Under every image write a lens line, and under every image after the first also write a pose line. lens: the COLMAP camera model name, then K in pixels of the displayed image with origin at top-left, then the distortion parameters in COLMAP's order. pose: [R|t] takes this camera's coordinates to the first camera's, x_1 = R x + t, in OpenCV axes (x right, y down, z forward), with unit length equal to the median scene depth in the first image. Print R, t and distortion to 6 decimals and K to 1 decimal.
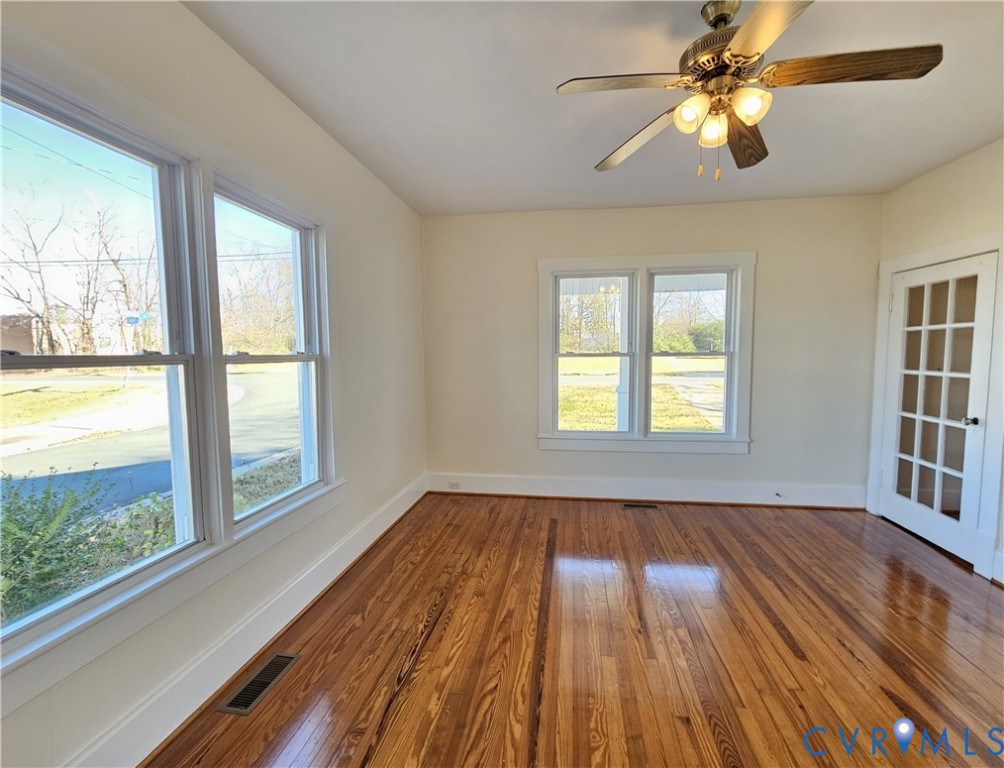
lens RADIAL K [[438.8, 0, 502.0], [0, 438.8, 384.0], [0, 0, 1]] dist [-0.000617, -0.000098]
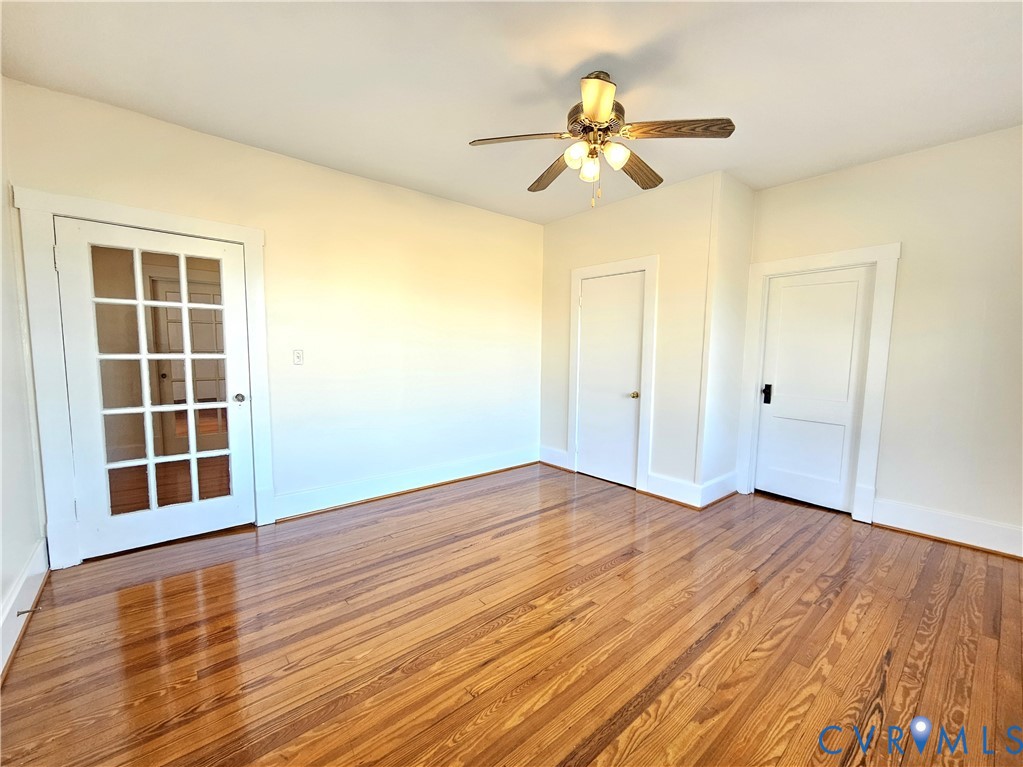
lens RADIAL K [[427.4, 0, 510.7], [0, 427.4, 387.1], [0, 0, 1]] dist [-0.000839, 0.000272]
pose [[-0.760467, -0.063722, 0.646243, -0.143788], [0.039418, 0.988809, 0.143885, -0.077454], [-0.648179, 0.134894, -0.749445, 1.554592]]
